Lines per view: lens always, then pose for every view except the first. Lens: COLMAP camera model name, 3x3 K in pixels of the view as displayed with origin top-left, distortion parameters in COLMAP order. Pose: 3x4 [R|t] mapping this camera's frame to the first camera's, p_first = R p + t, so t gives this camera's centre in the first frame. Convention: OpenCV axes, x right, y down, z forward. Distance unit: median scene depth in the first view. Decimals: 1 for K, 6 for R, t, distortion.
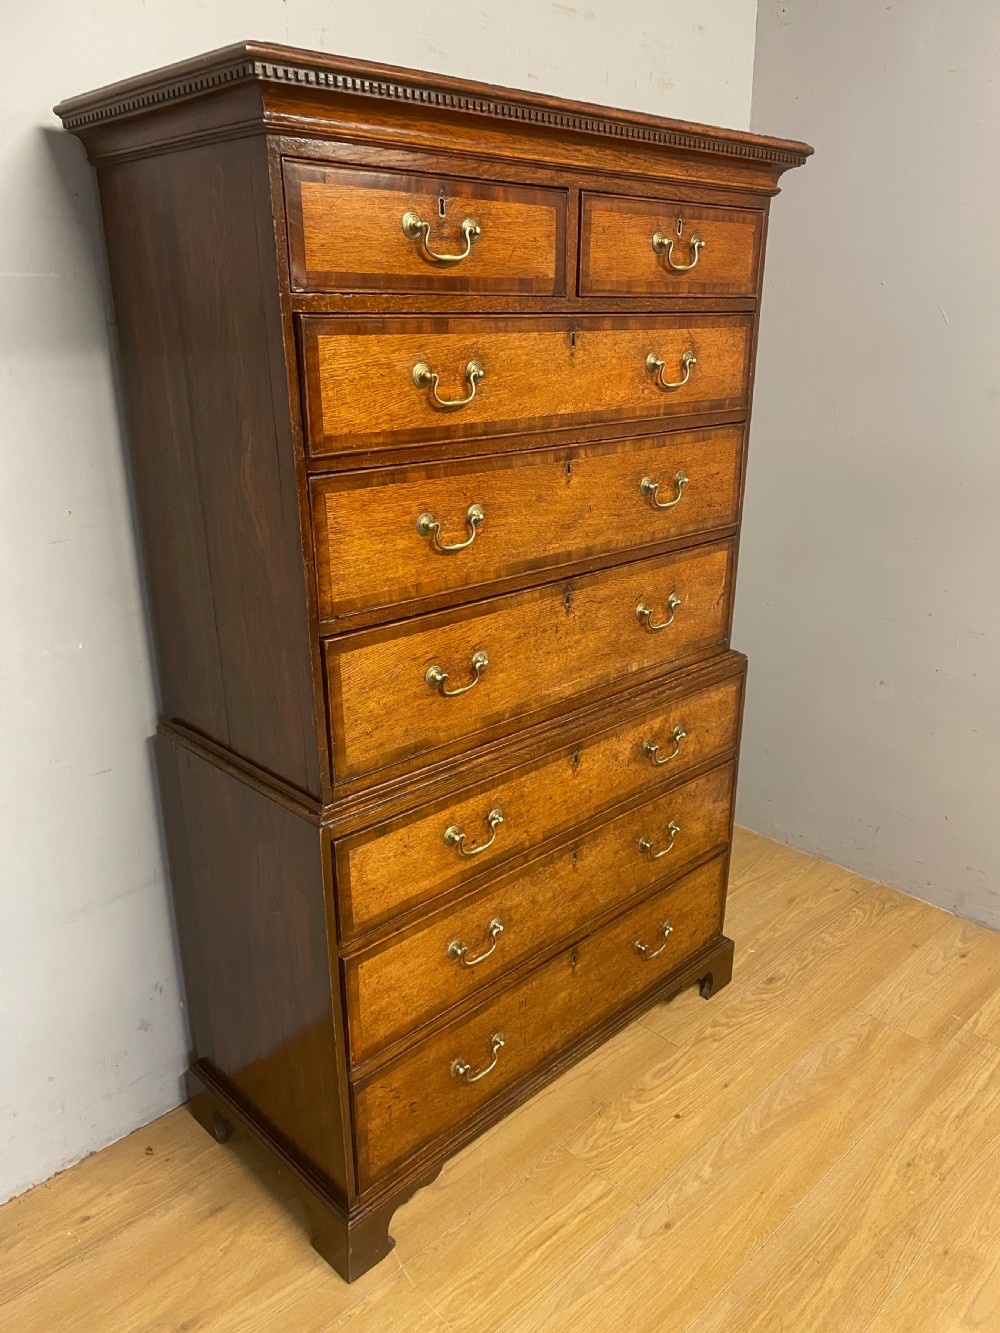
lens RADIAL K [[995.8, 0, 502.9], [0, 995.8, 673.1], [0, 0, 1]] dist [0.087926, -0.109575]
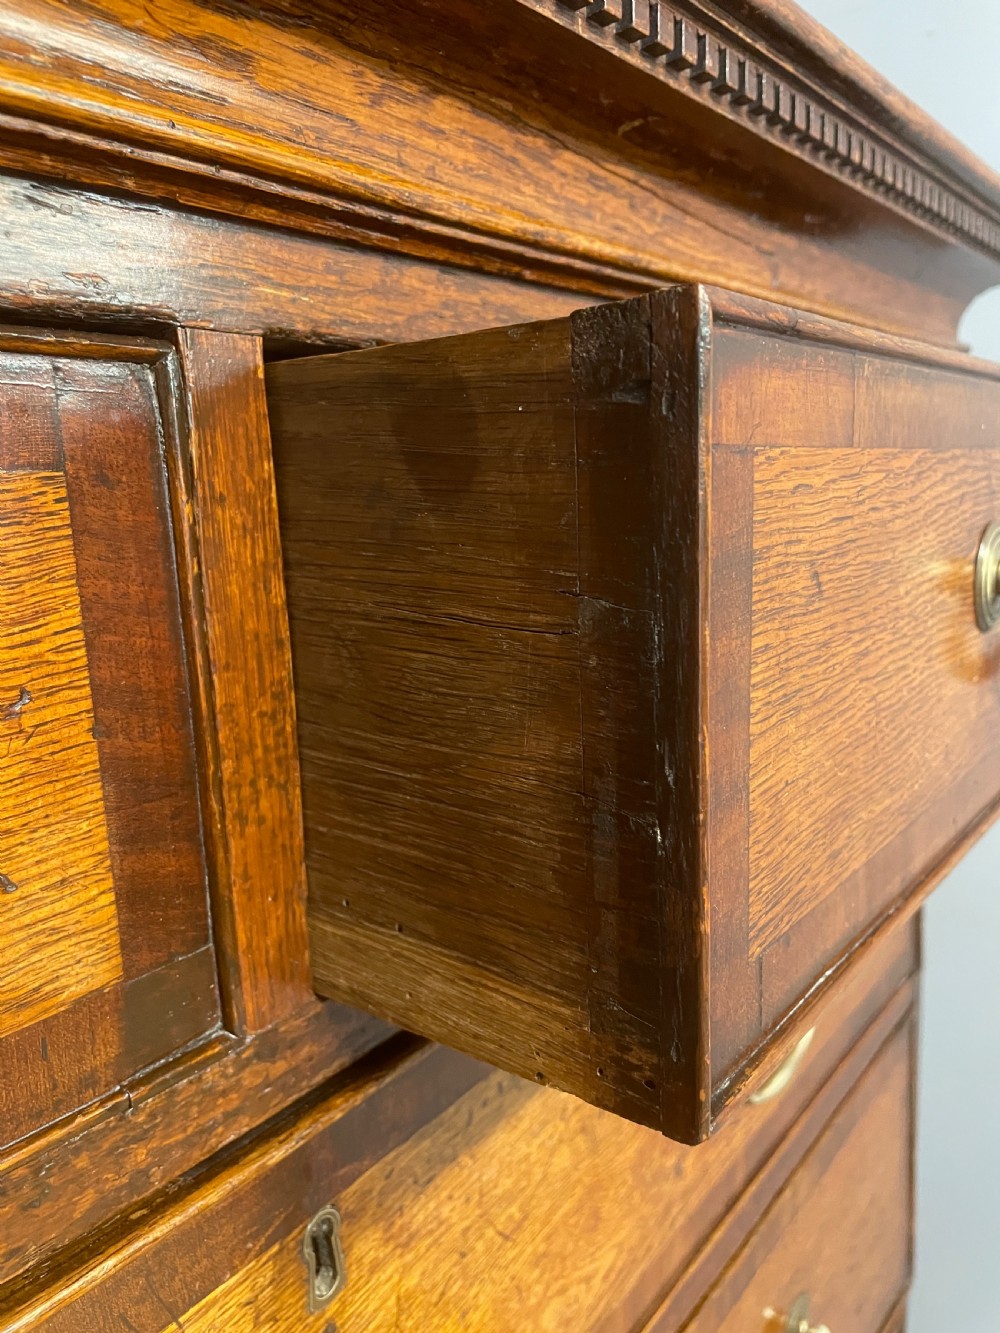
lens RADIAL K [[1007.1, 0, 478.7], [0, 1007.1, 656.0], [0, 0, 1]] dist [0.087336, -0.104951]
pose [[0.987044, -0.066841, 0.145865, 0.072061], [0.090902, 0.982080, -0.165091, -0.365146], [-0.132216, 0.176211, 0.975432, 0.772074]]
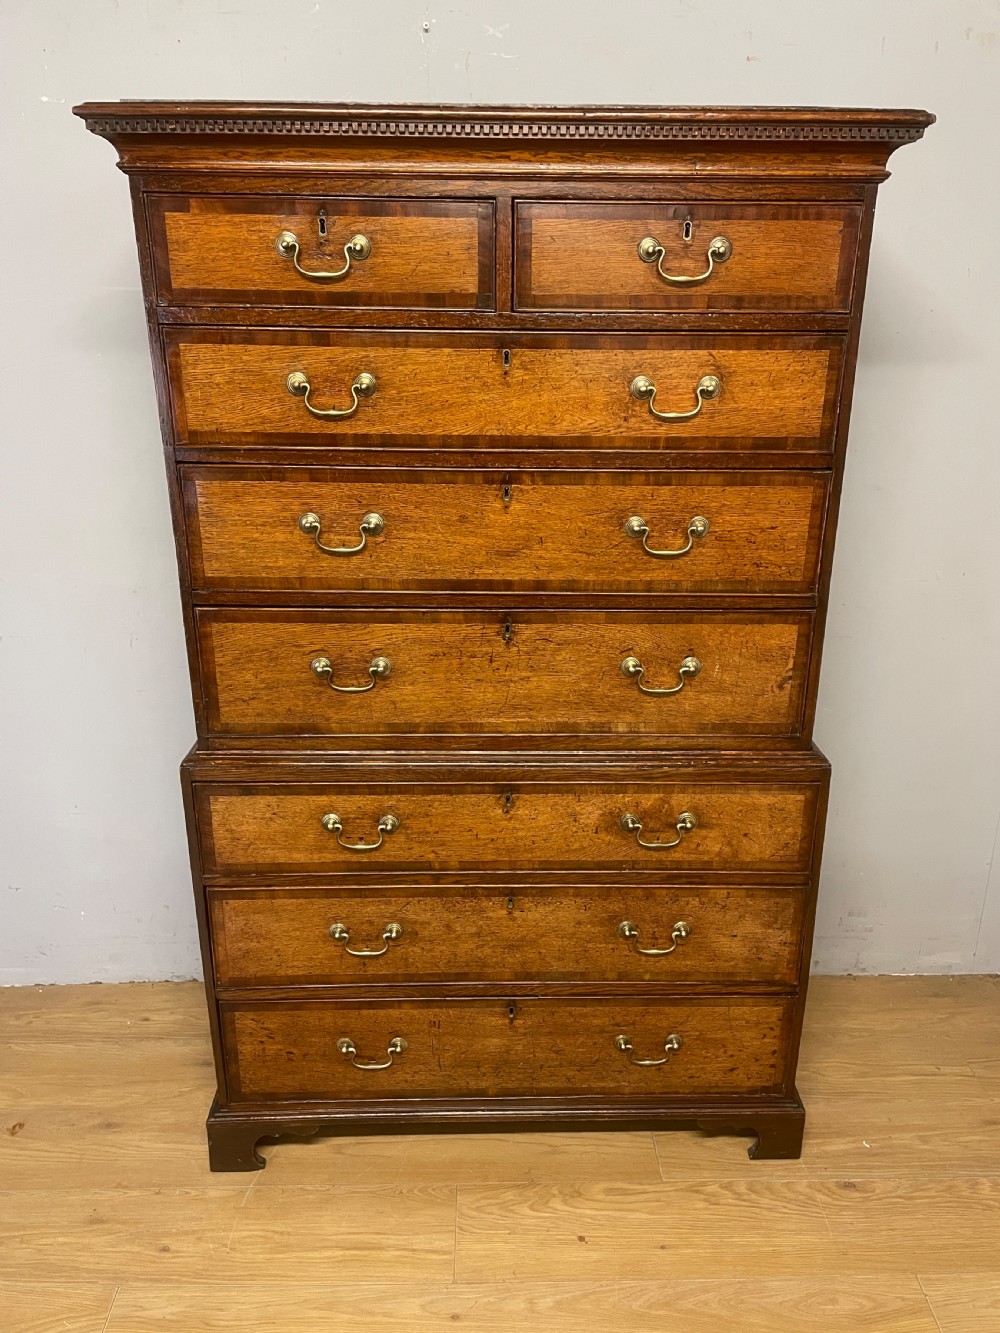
lens RADIAL K [[993.2, 0, 507.8], [0, 993.2, 663.1], [0, 0, 1]] dist [0.084900, -0.103108]
pose [[0.735450, 0.236899, -0.634816, 0.679807], [-0.238972, 0.967374, 0.084148, -0.125618], [0.634039, 0.089817, 0.768067, 0.288004]]
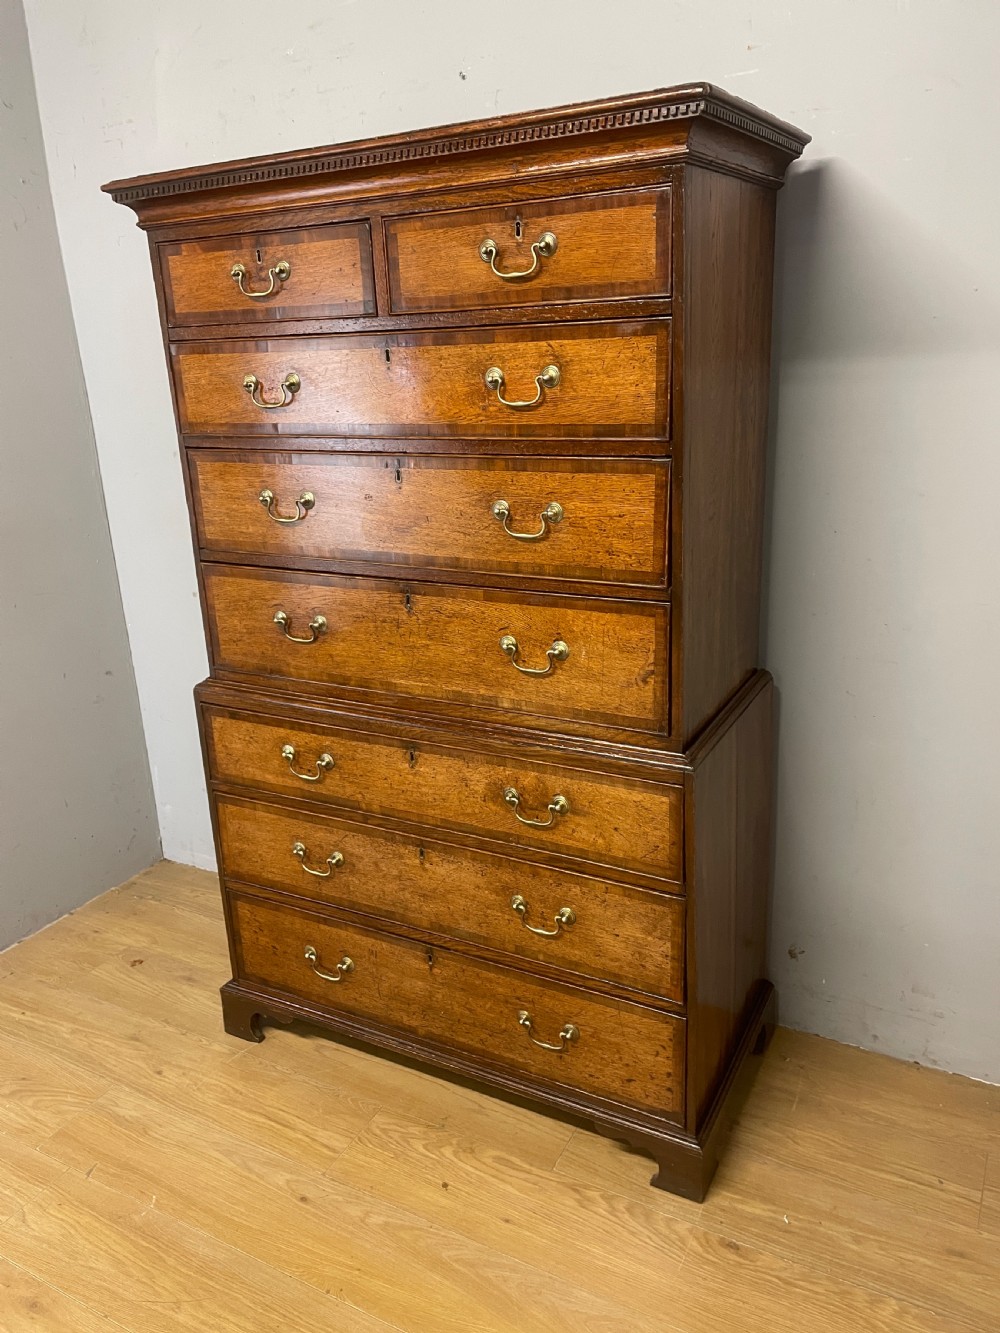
lens RADIAL K [[995.2, 0, 495.2], [0, 995.2, 661.2], [0, 0, 1]] dist [0.087048, -0.107043]
pose [[0.301582, 0.271424, -0.913990, 1.088160], [-0.287100, 0.939982, 0.184411, -0.237822], [0.909188, 0.206791, 0.361407, 0.730610]]
